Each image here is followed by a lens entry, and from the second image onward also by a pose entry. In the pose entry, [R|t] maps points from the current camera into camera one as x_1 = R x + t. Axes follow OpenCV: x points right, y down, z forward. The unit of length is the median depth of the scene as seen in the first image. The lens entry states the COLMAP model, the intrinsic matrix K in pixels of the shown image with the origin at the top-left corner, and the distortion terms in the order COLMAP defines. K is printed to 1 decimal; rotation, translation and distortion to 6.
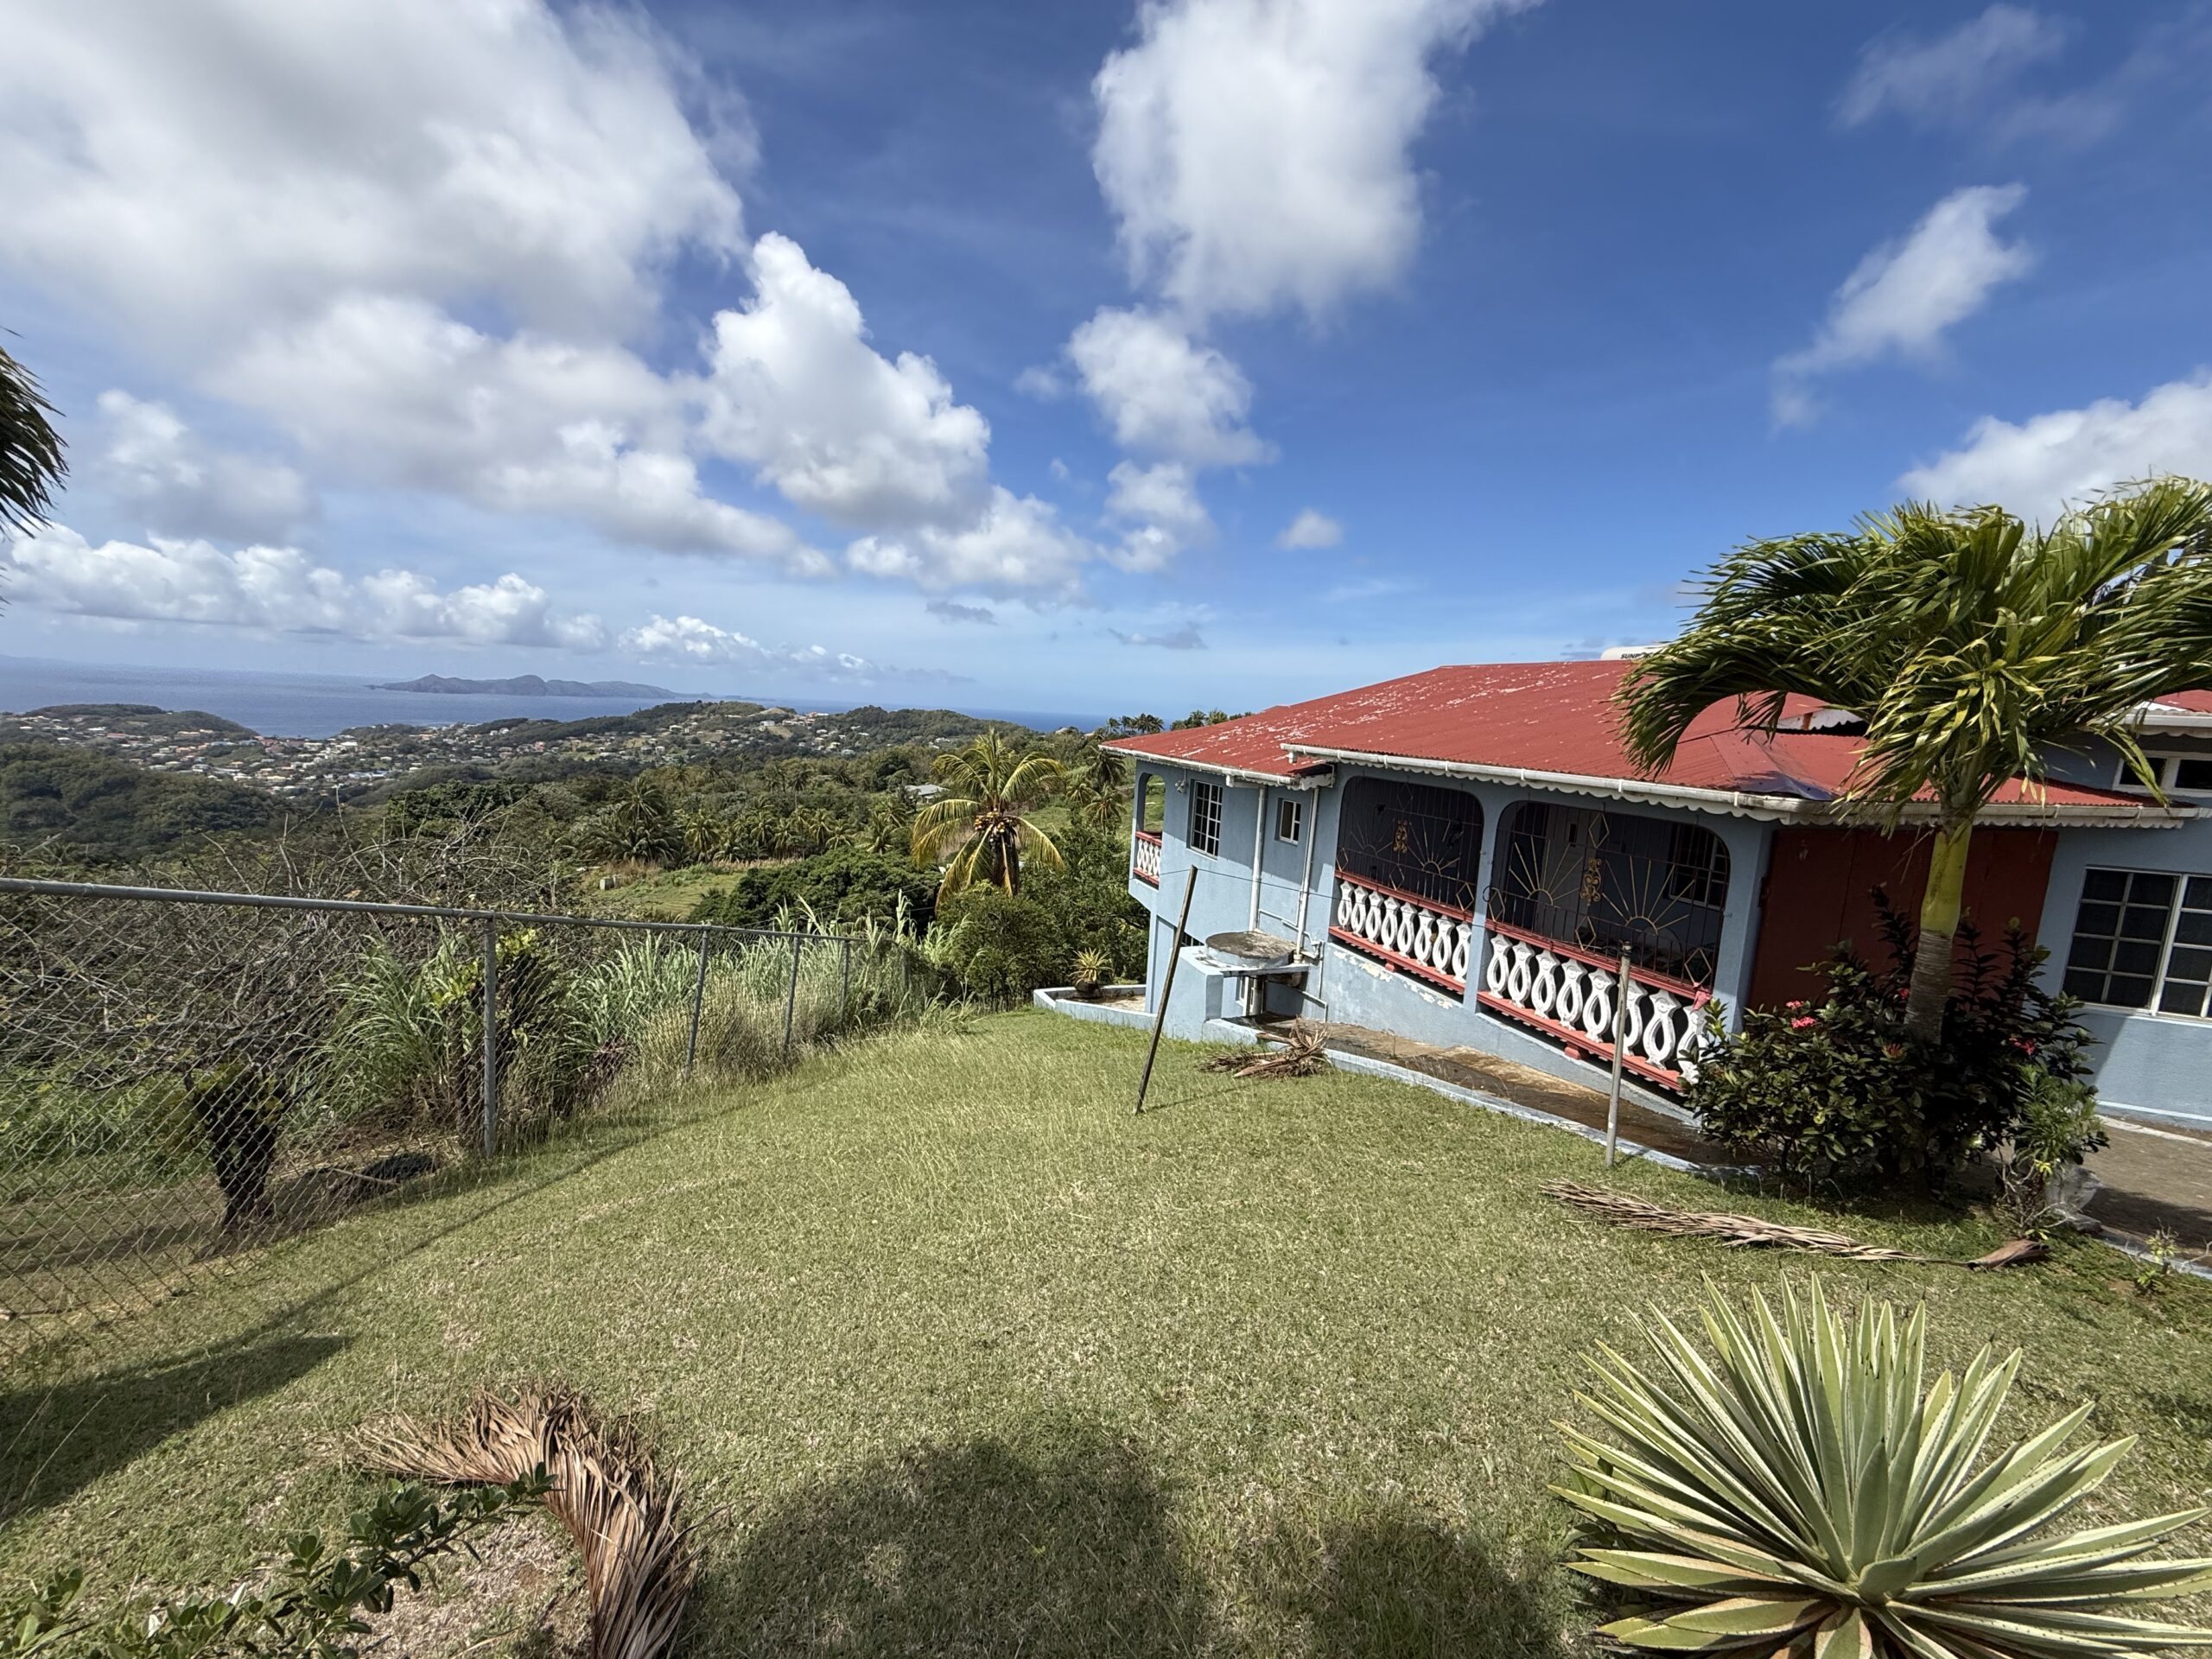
lens RADIAL K [[856.4, 0, 1112.4], [0, 856.4, 816.7], [0, 0, 1]] dist [0.000300, 0.000284]
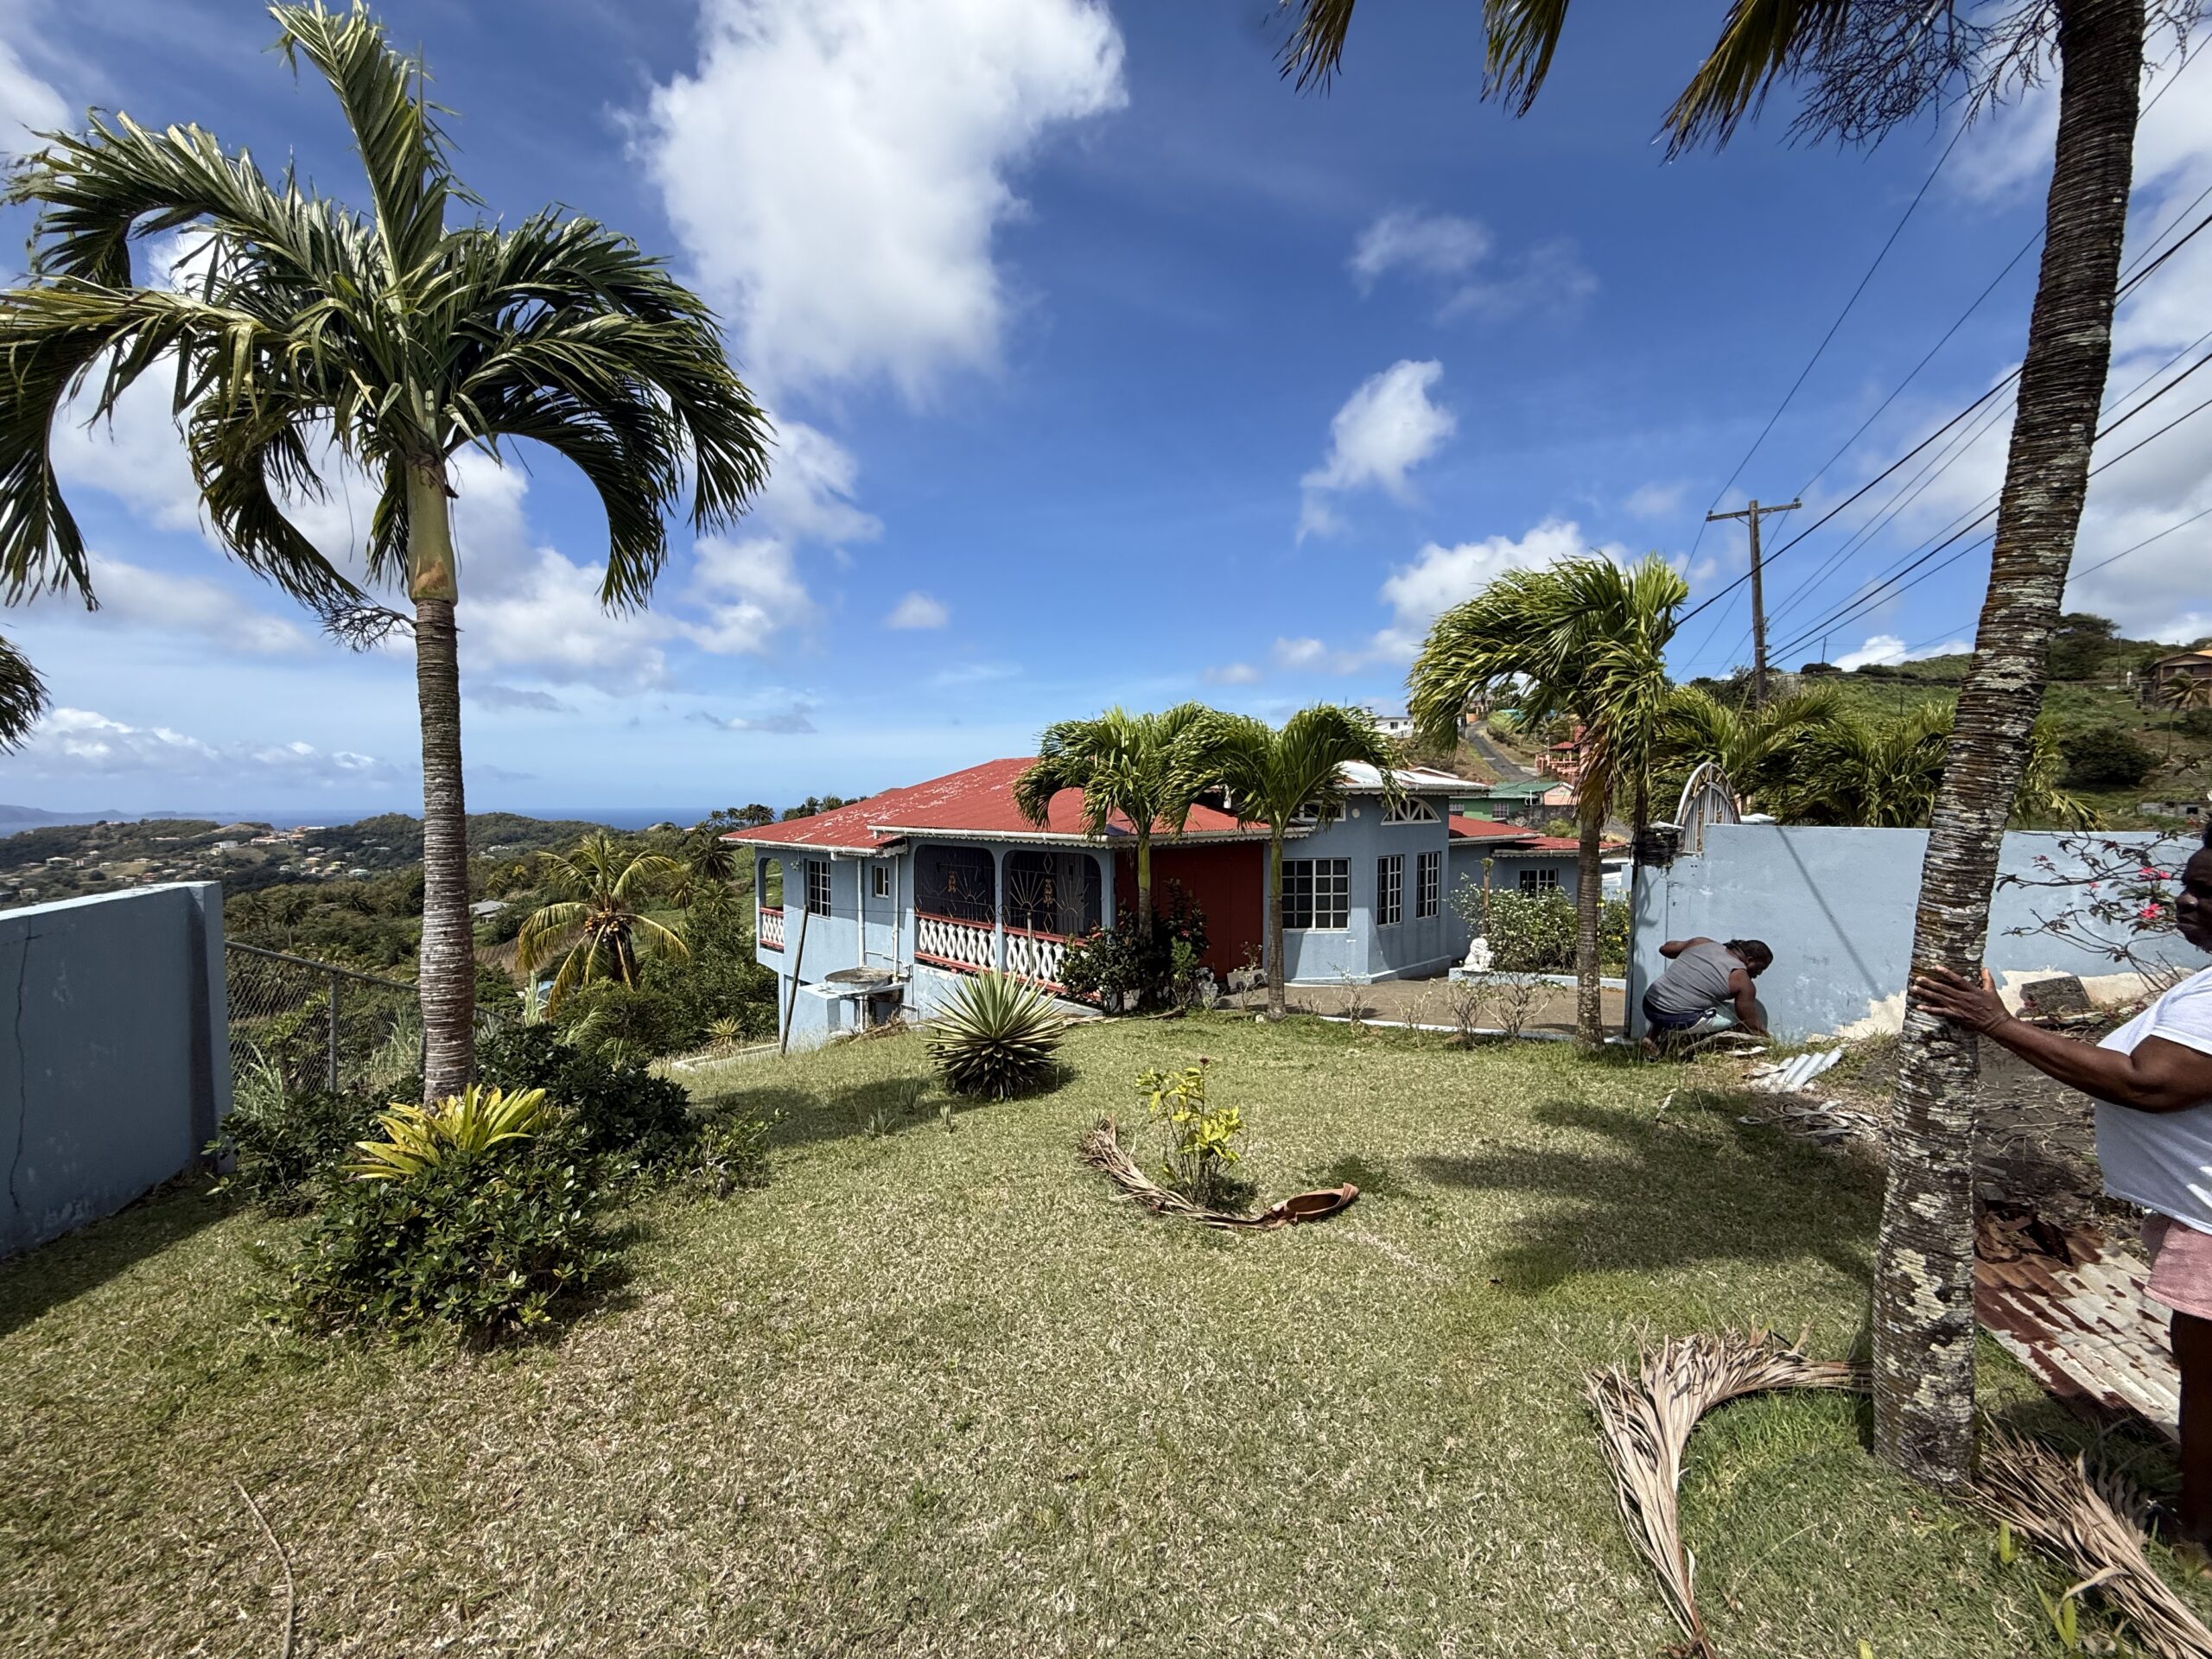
lens RADIAL K [[867.2, 0, 1106.0], [0, 867.2, 829.5], [0, 0, 1]] dist [0.002865, -0.000351]
pose [[0.909833, -0.070598, 0.408926, -0.028264], [0.102549, 0.993110, -0.056710, 0.038884], [-0.402105, 0.093532, 0.910804, -0.426962]]
